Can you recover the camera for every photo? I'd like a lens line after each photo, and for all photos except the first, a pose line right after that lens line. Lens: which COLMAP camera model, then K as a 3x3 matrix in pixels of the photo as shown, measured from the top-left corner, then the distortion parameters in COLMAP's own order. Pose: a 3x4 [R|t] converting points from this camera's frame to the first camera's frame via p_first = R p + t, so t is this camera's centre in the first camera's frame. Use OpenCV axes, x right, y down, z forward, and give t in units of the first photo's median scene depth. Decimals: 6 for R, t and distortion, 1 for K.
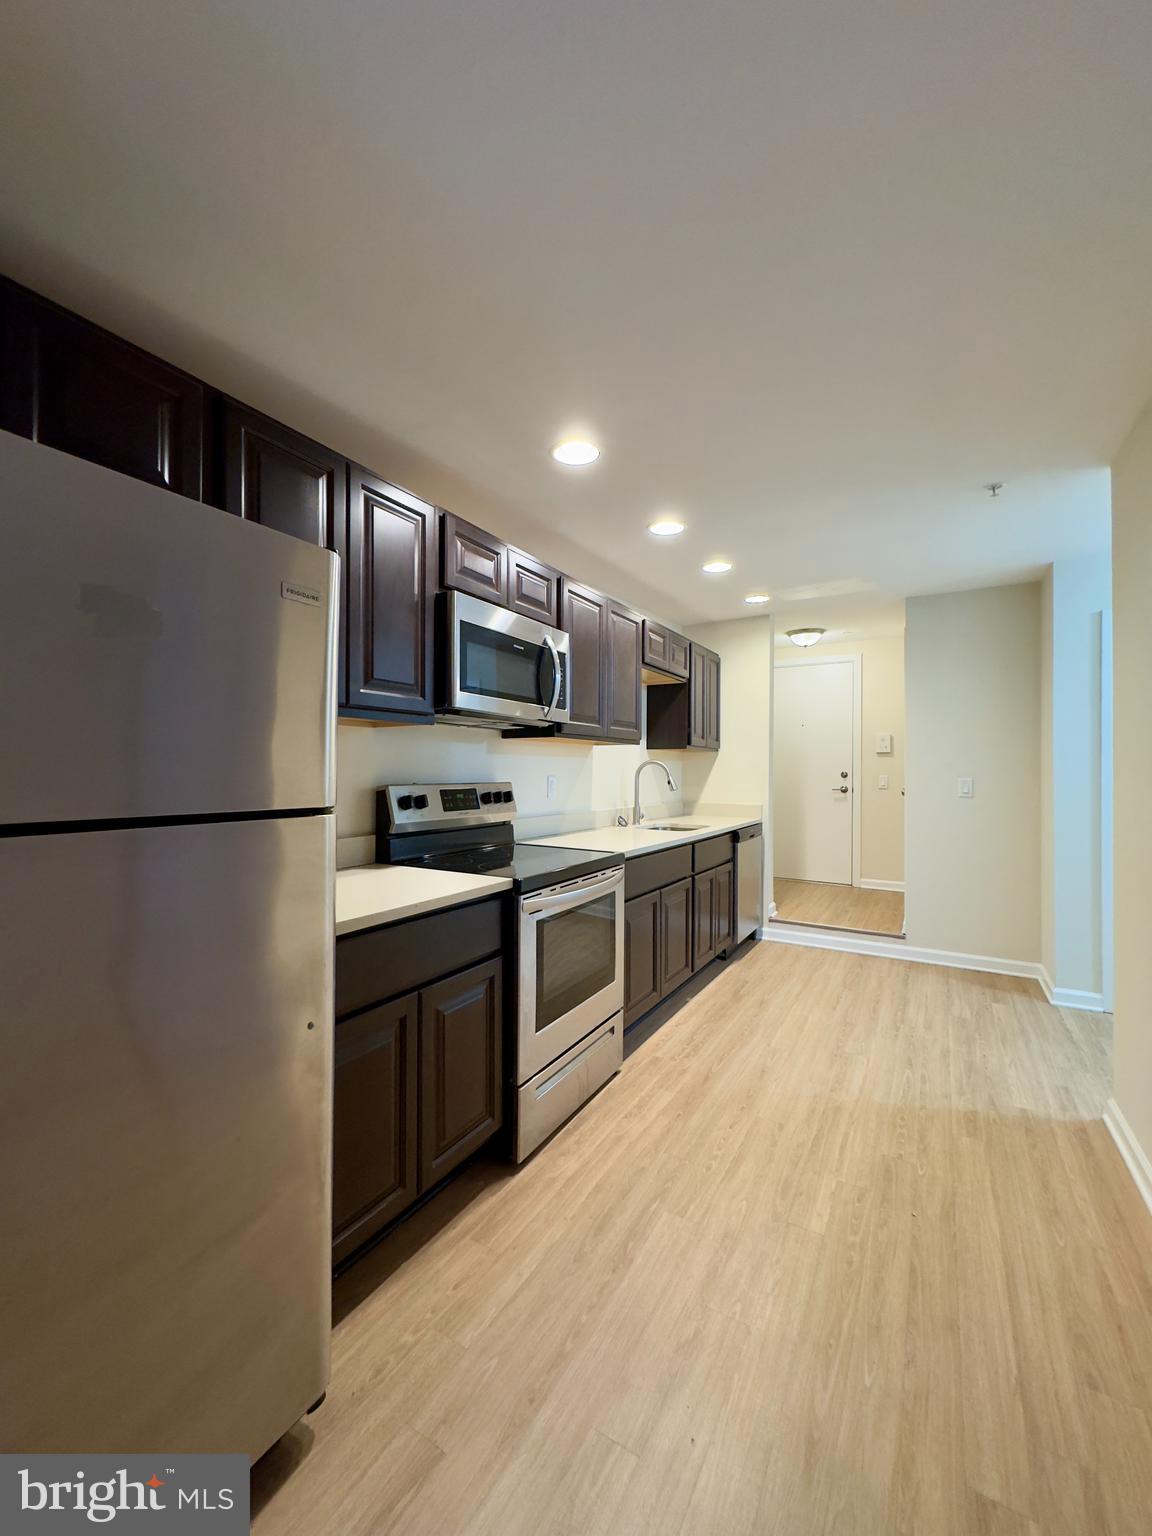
lens RADIAL K [[616.5, 0, 581.6], [0, 616.5, 766.9], [0, 0, 1]] dist [-0.008628, 0.000505]
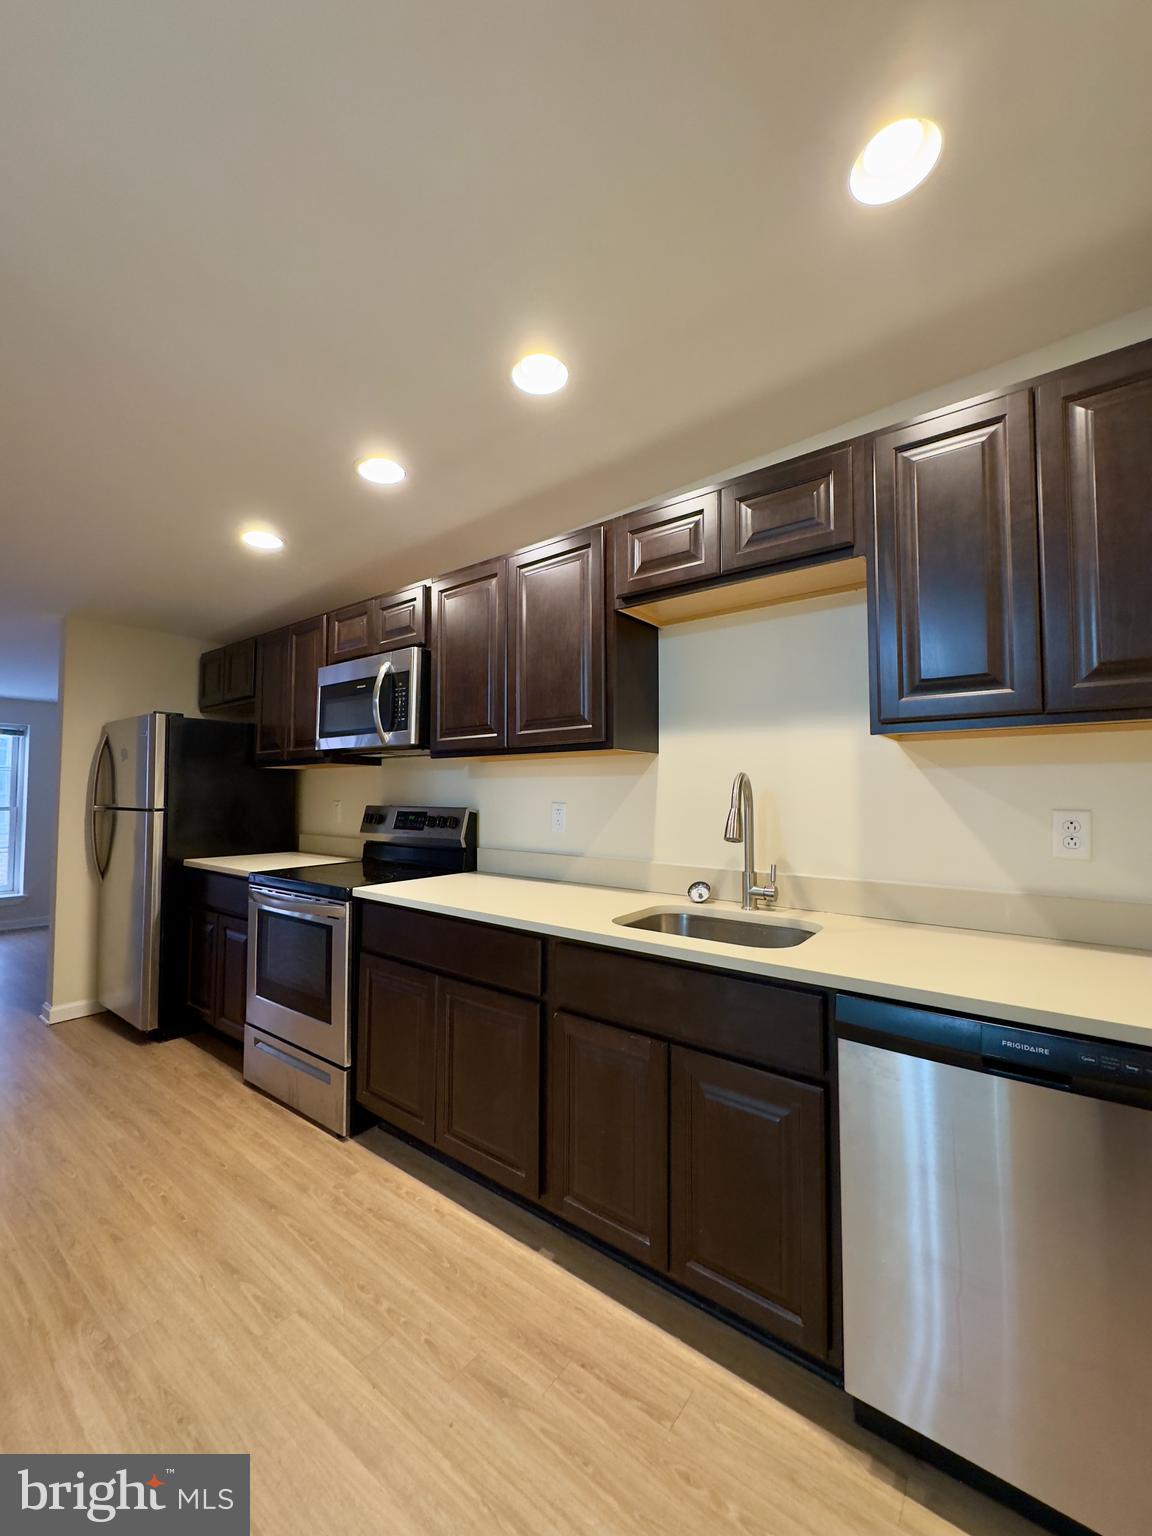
lens RADIAL K [[616.5, 0, 576.6], [0, 616.5, 777.4], [0, 0, 1]] dist [-0.008628, 0.000505]
pose [[-0.130104, -0.035345, -0.990870, 0.943467], [-0.000616, 0.999367, -0.035568, 0.014205], [0.991500, -0.004018, -0.130043, 1.521195]]
